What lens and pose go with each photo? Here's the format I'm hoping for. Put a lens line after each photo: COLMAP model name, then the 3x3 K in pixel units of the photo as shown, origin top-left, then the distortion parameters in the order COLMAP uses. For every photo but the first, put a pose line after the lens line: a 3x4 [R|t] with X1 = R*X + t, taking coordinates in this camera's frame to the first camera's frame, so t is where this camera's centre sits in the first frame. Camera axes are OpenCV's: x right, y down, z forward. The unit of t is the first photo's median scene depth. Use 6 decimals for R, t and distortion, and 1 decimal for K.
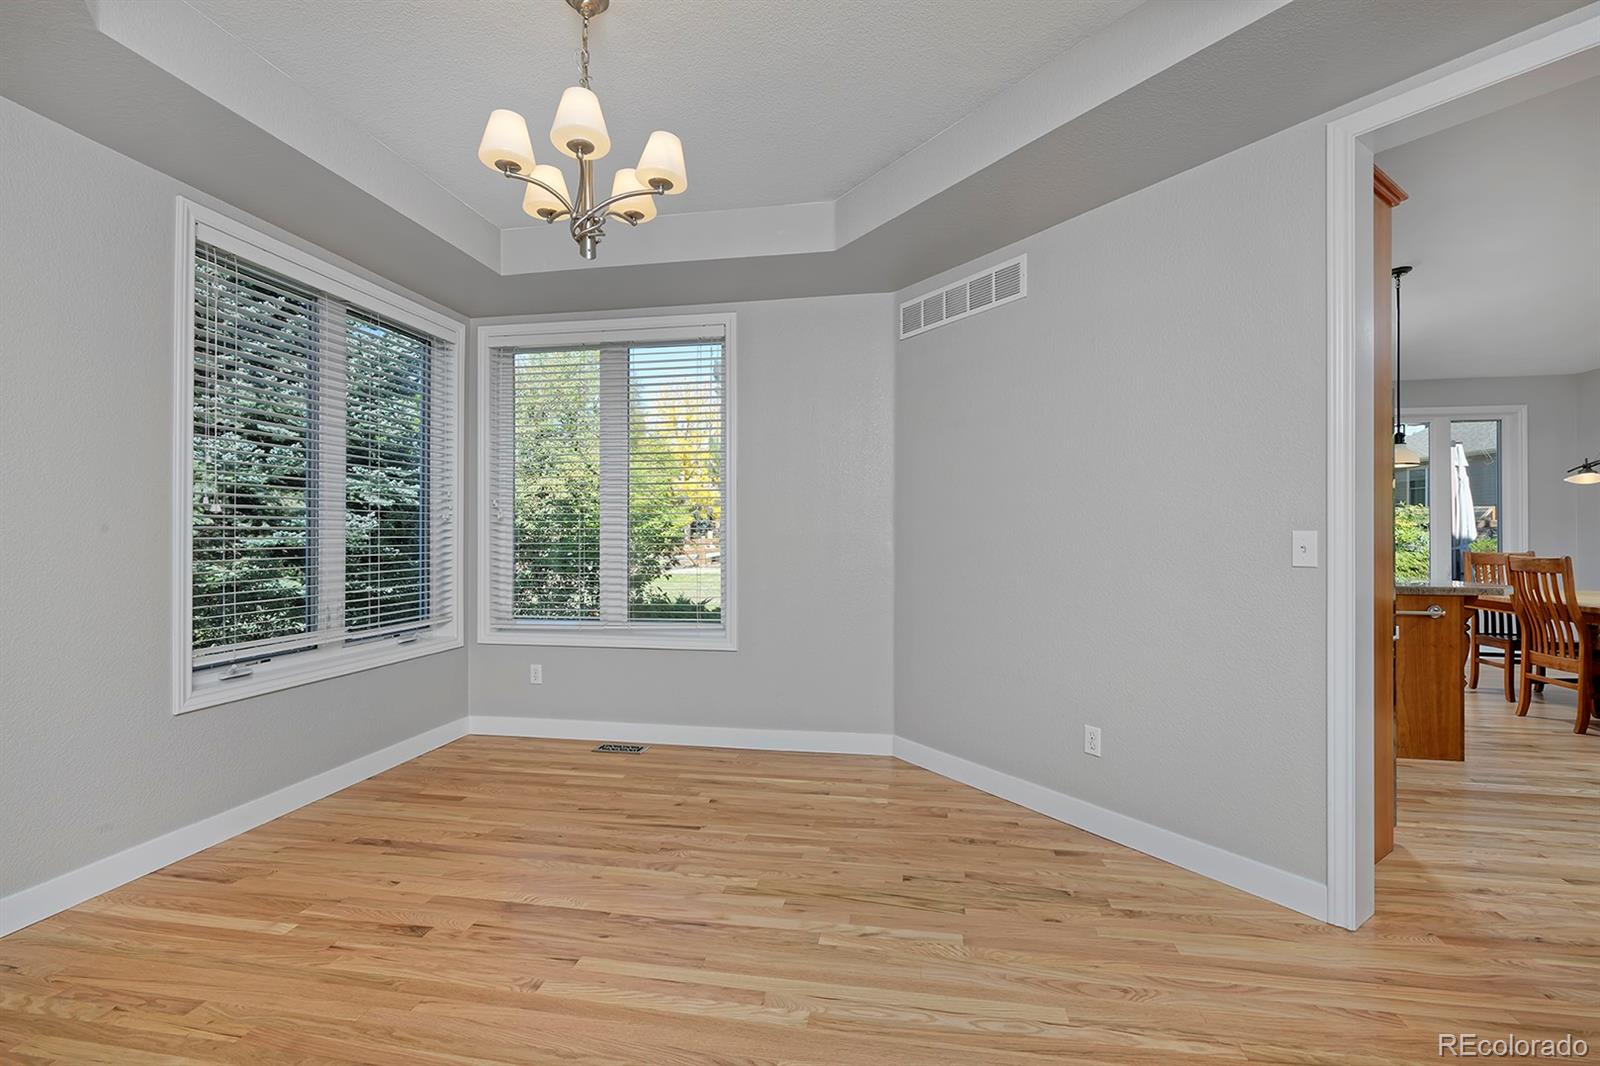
lens RADIAL K [[697.3, 0, 826.9], [0, 697.3, 538.5], [0, 0, 1]] dist [0.000904, -0.000025]
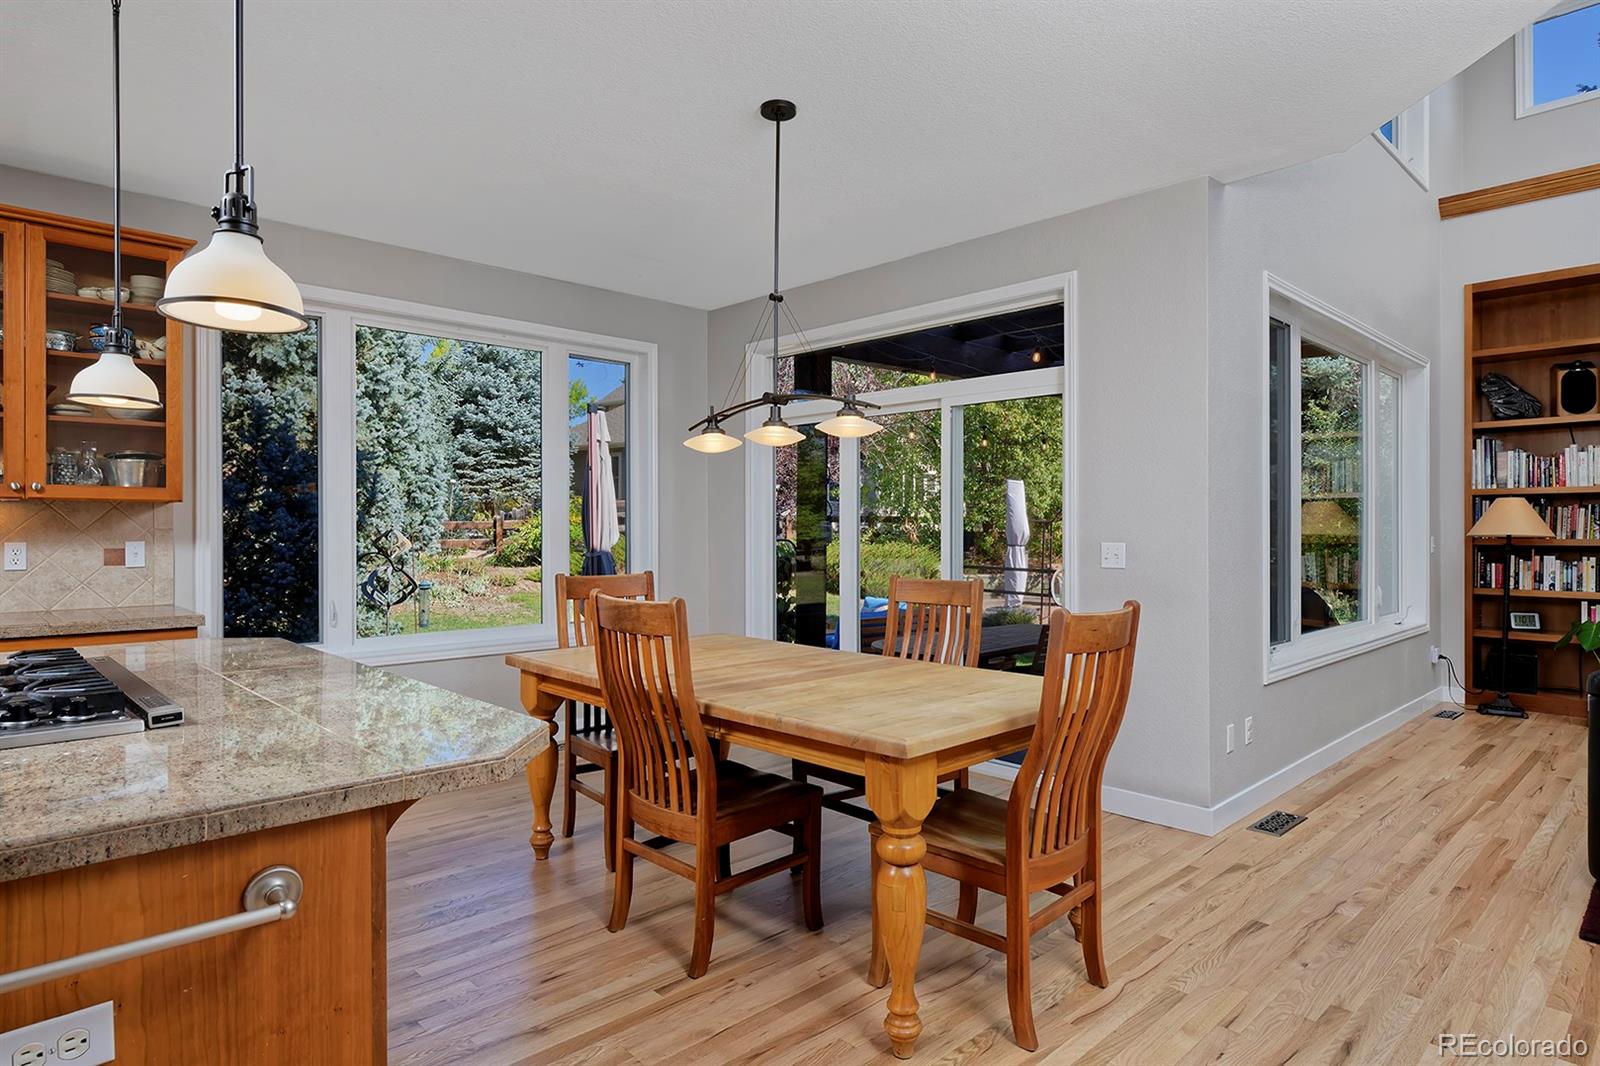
lens RADIAL K [[903.3, 0, 800.4], [0, 903.3, 534.9], [0, 0, 1]] dist [-0.001526, 0.002366]
pose [[0.611962, -0.001948, 0.790884, 0.506333], [-0.000627, 0.999995, 0.002949, -0.014876], [-0.790887, -0.002300, 0.611958, 0.454821]]
